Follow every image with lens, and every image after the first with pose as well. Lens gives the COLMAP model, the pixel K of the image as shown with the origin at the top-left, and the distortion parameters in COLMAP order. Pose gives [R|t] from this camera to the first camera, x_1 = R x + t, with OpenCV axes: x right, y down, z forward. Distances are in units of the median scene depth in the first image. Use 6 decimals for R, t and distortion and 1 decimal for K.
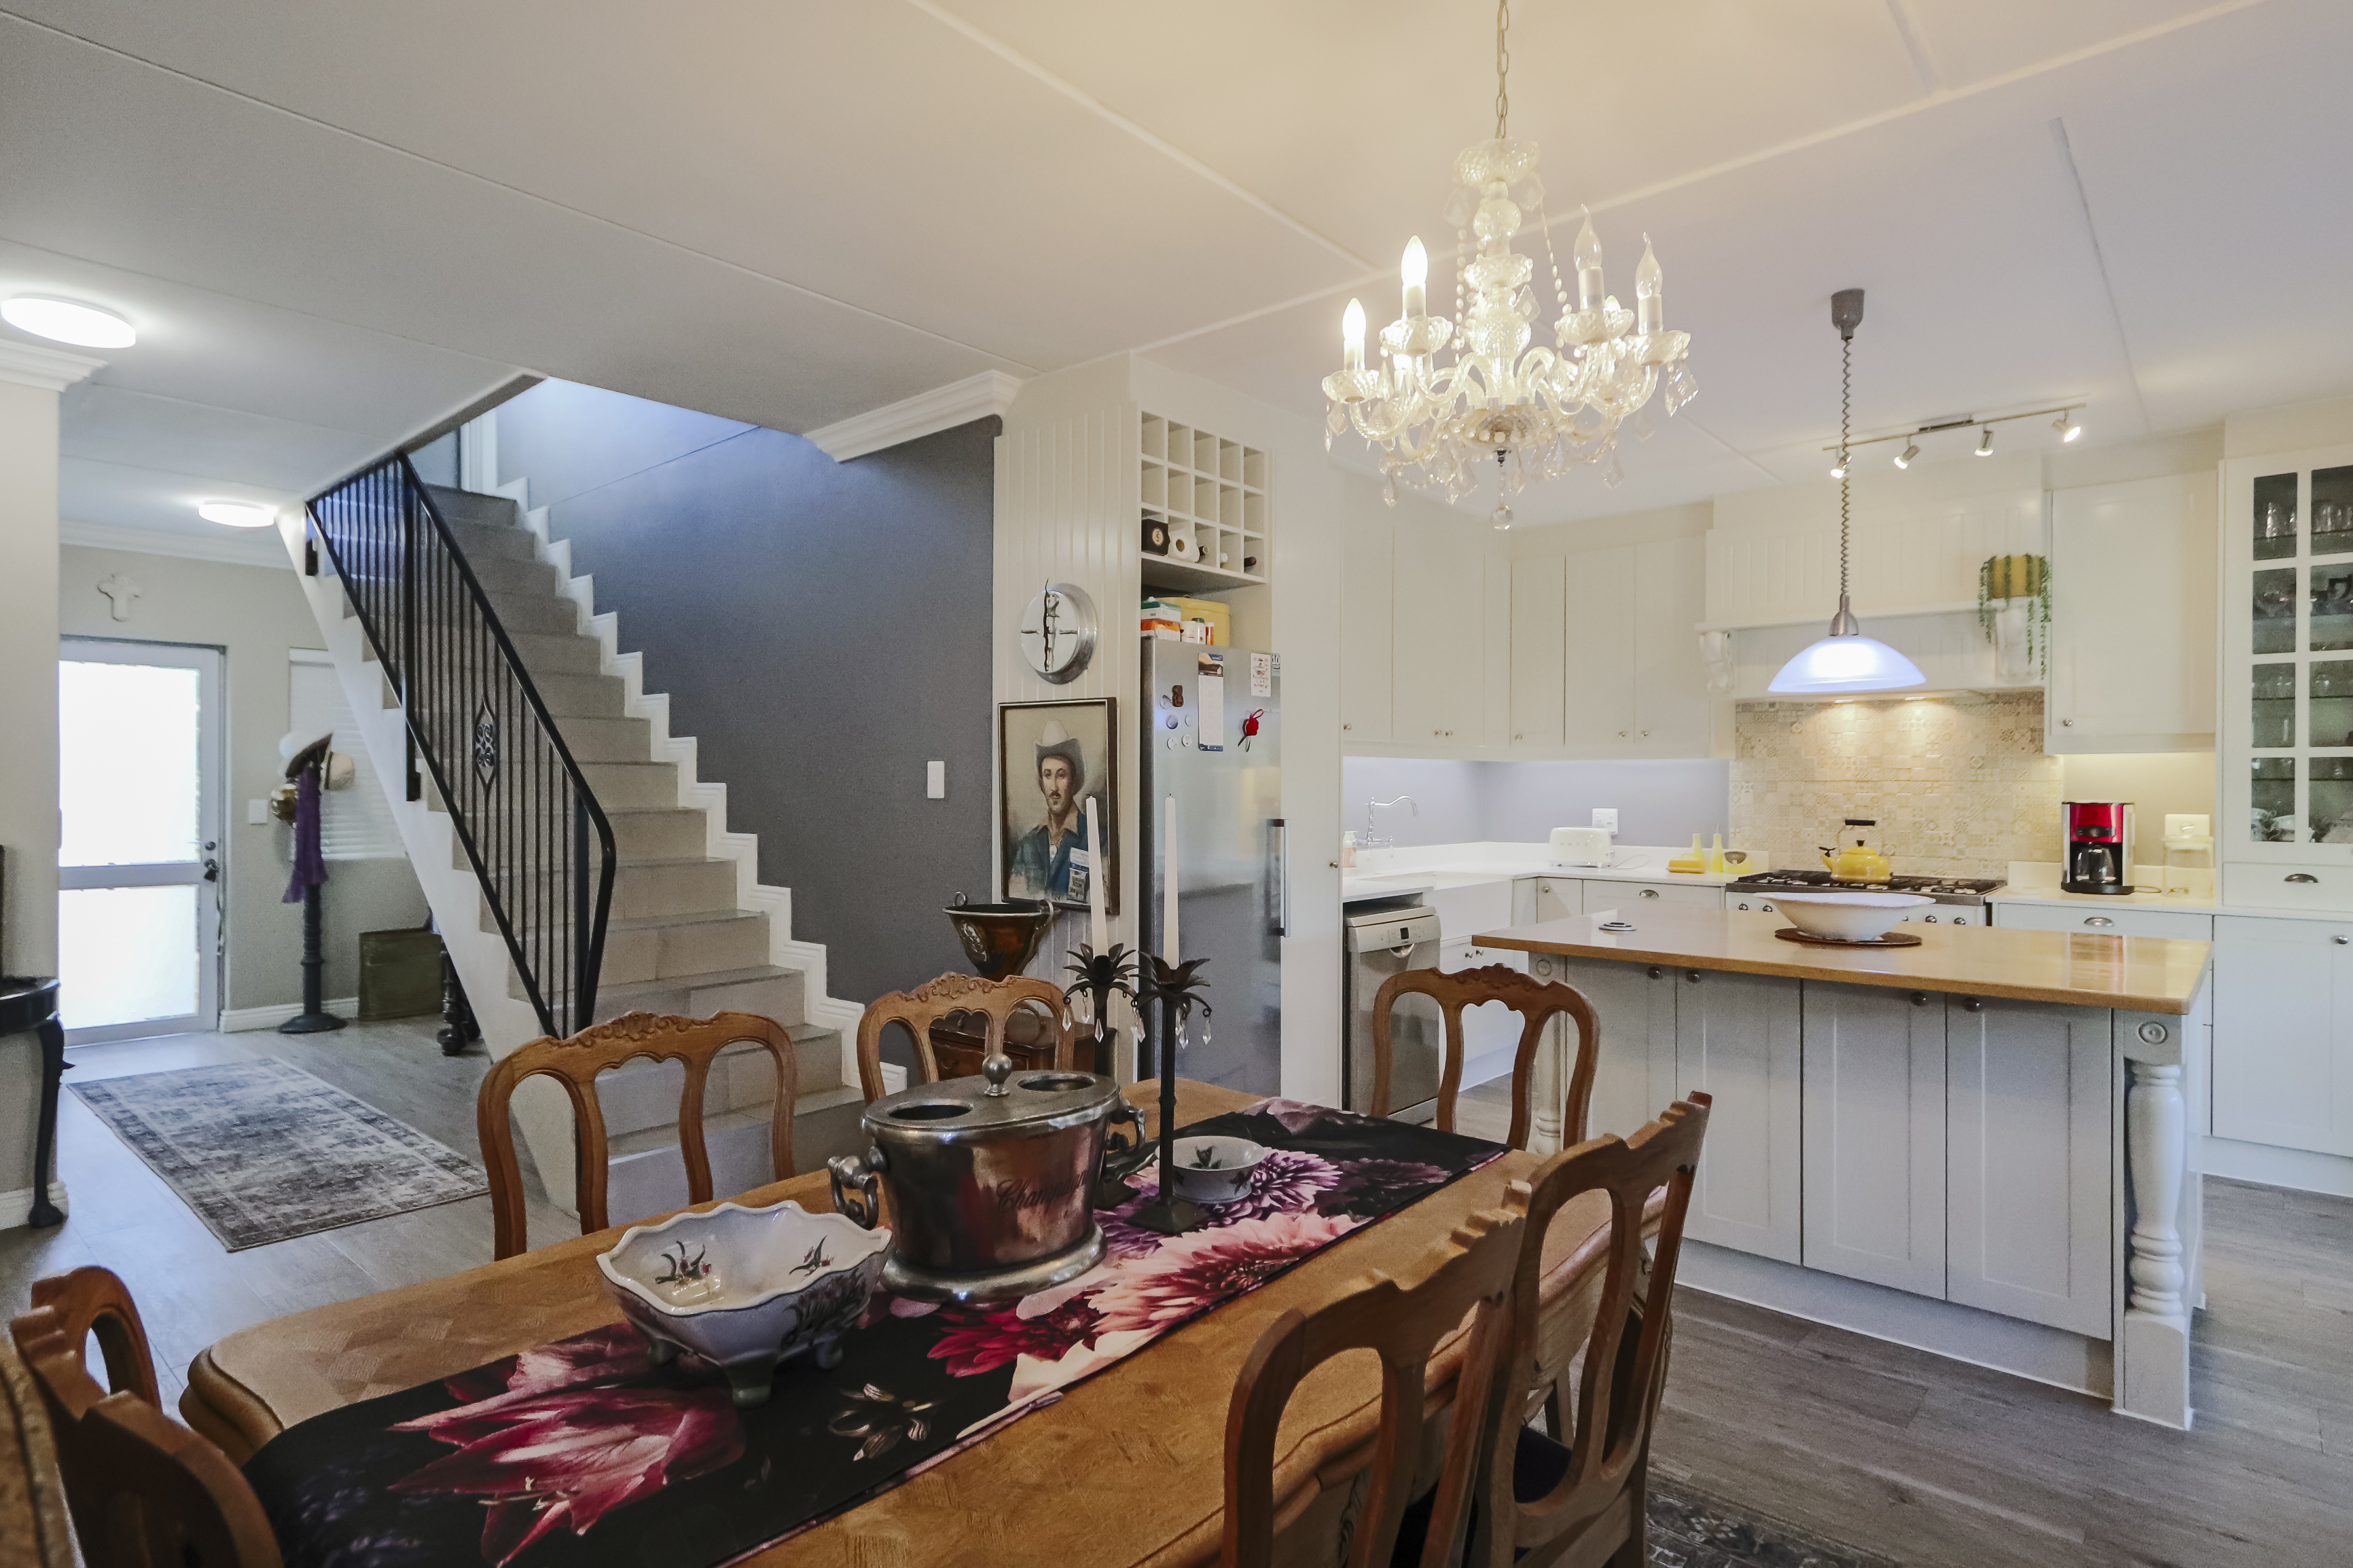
lens RADIAL K [[1226.4, 0, 1162.7], [0, 1226.4, 786.4], [0, 0, 1]] dist [0.006502, 0.000263]
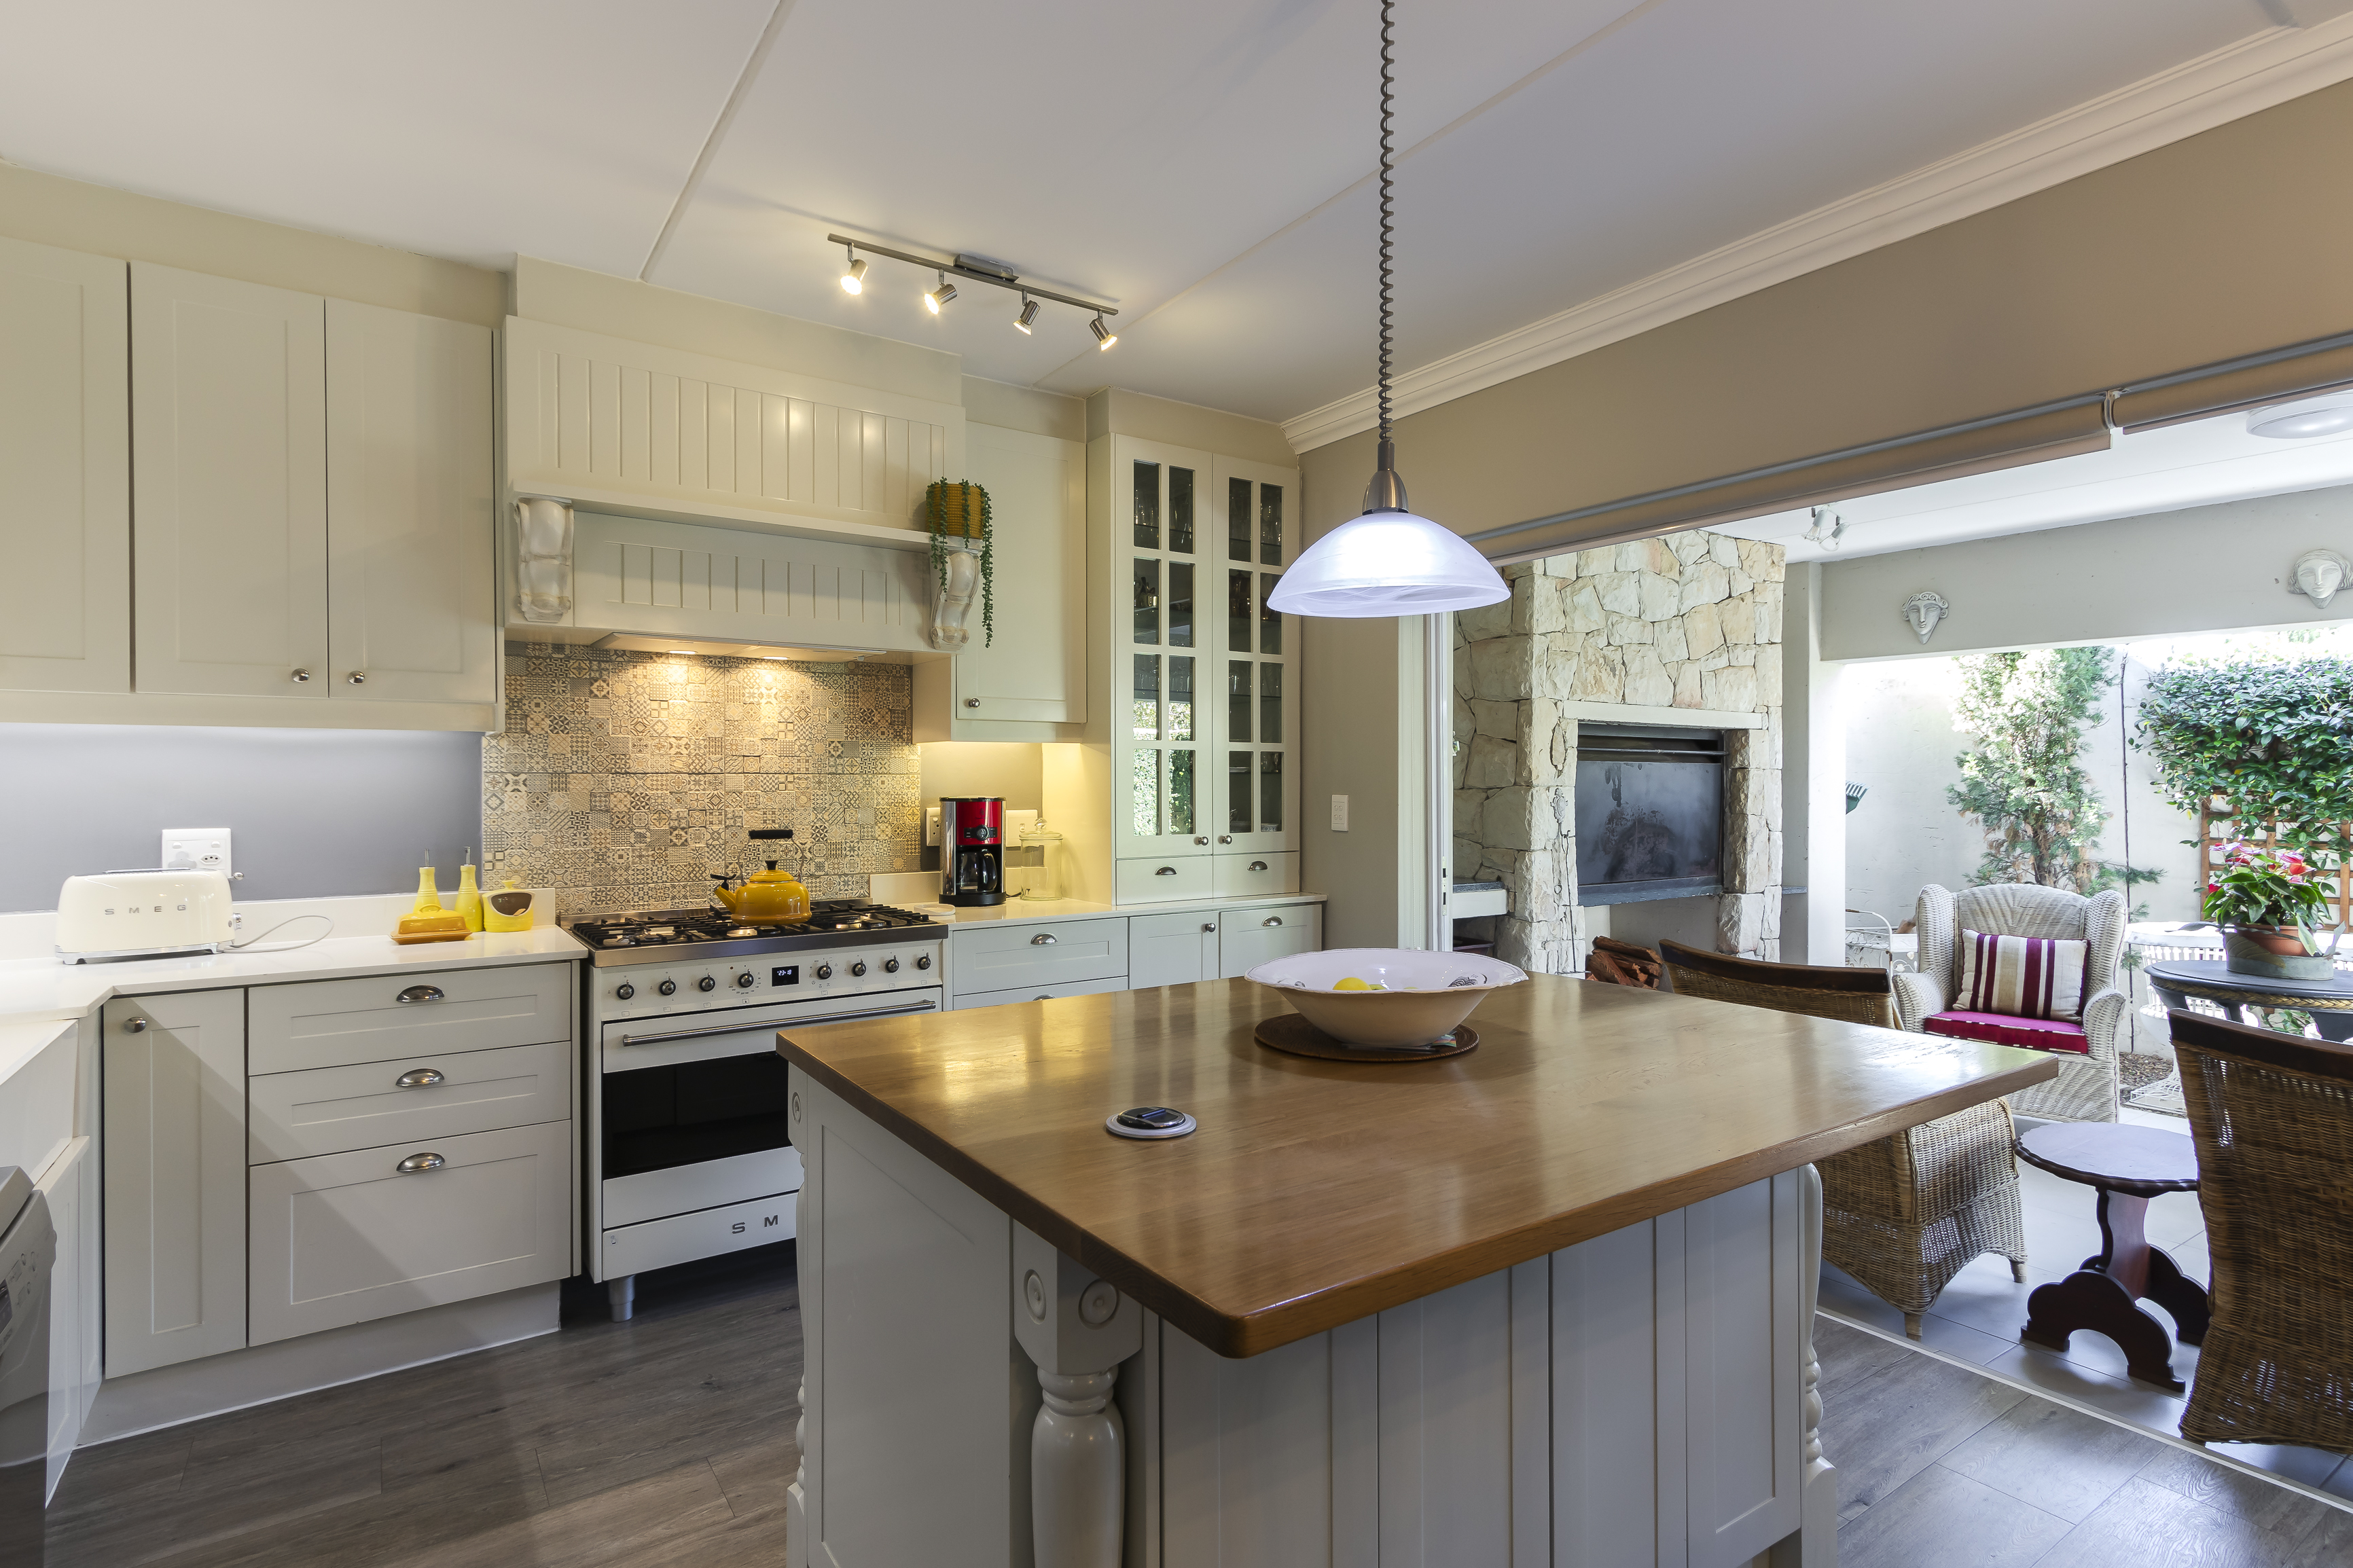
lens RADIAL K [[1155.5, 0, 1162.9], [0, 1155.5, 775.0], [0, 0, 1]] dist [0.010416, 0.000052]
pose [[0.239822, 0.005115, 0.970803, 0.008629], [0.004098, 0.999972, -0.006281, 0.002004], [-0.970808, 0.005484, 0.239795, 0.629609]]
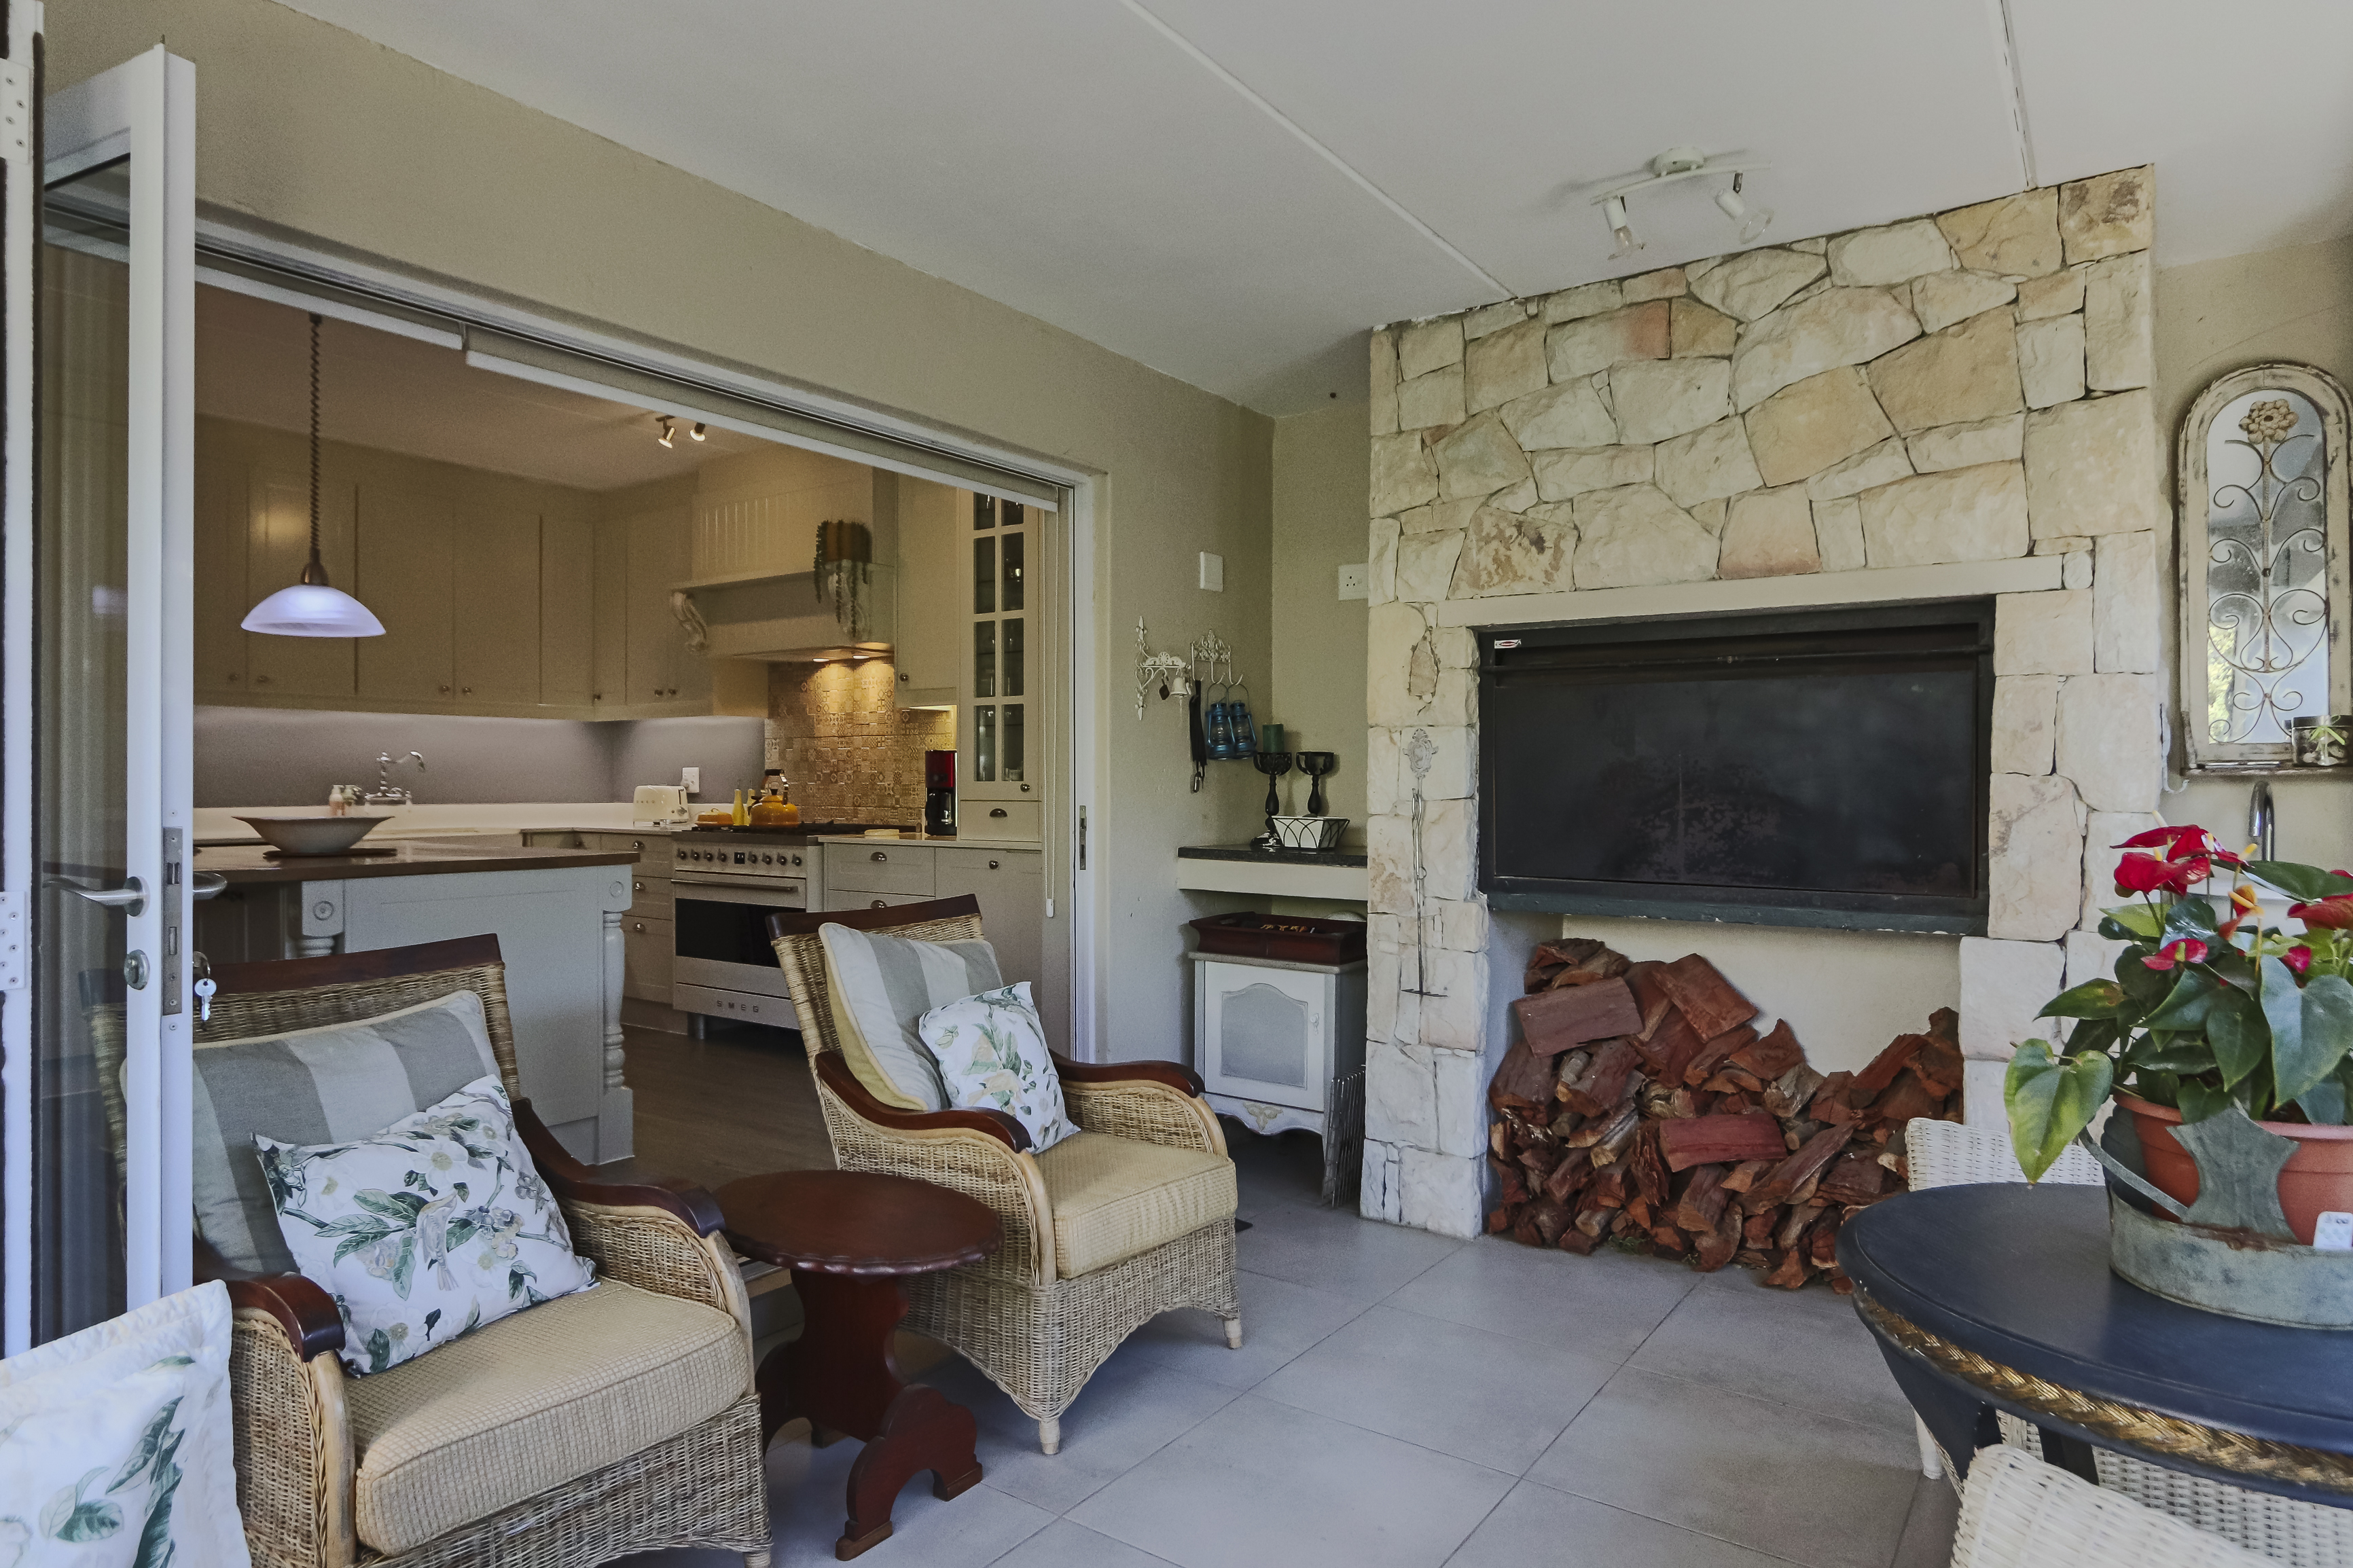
lens RADIAL K [[1282.6, 0, 1175.1], [0, 1282.6, 800.8], [0, 0, 1]] dist [-0.001807, -0.000461]
pose [[0.989872, -0.010662, 0.141559, 0.735771], [0.007632, 0.999730, 0.021926, 0.030798], [-0.141755, -0.020624, 0.989687, -0.144108]]
